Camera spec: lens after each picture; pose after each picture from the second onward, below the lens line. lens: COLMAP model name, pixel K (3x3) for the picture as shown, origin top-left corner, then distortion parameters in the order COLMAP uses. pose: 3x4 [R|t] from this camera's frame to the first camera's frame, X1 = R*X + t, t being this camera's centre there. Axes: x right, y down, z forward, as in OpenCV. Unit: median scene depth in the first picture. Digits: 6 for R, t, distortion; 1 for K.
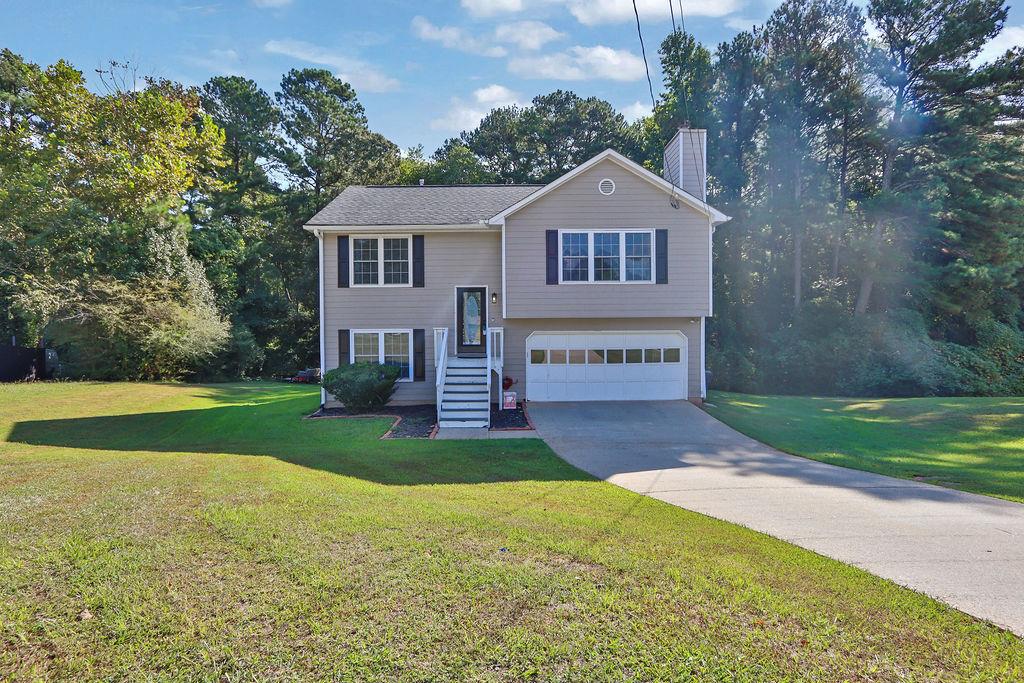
lens RADIAL K [[486.8, 0, 508.3], [0, 486.8, 339.9], [0, 0, 1]] dist [0.008496, -0.001305]
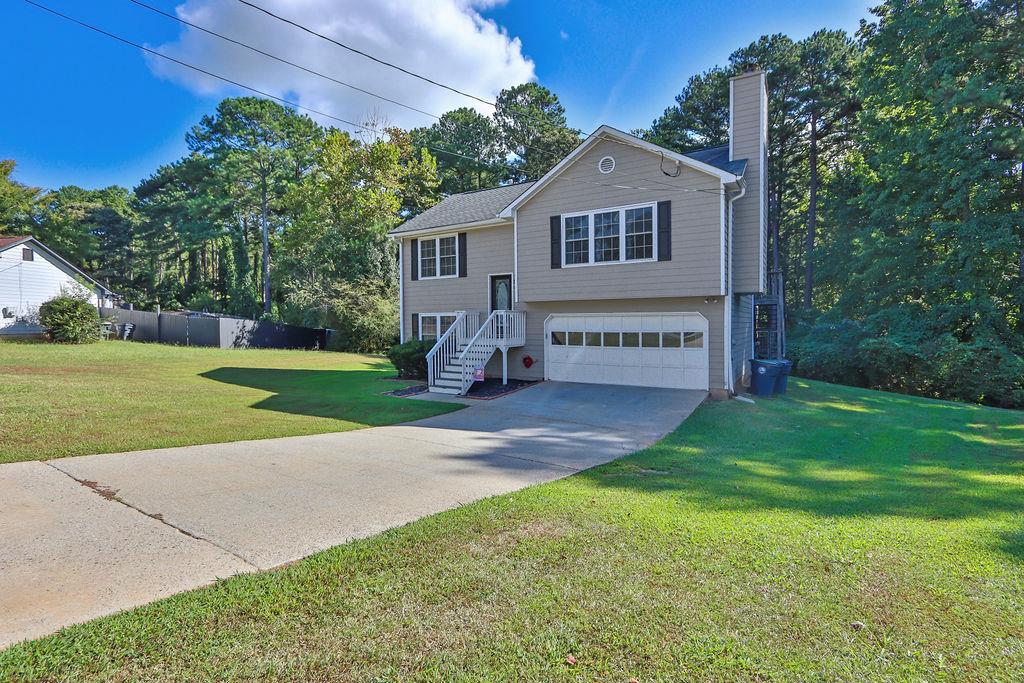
lens RADIAL K [[486.8, 0, 503.9], [0, 486.8, 341.2], [0, 0, 1]] dist [0.008496, -0.001305]
pose [[0.843590, 0.022121, -0.536531, 0.535303], [-0.007916, 0.999555, 0.028765, 0.011513], [0.536929, -0.020018, 0.843390, 0.058621]]
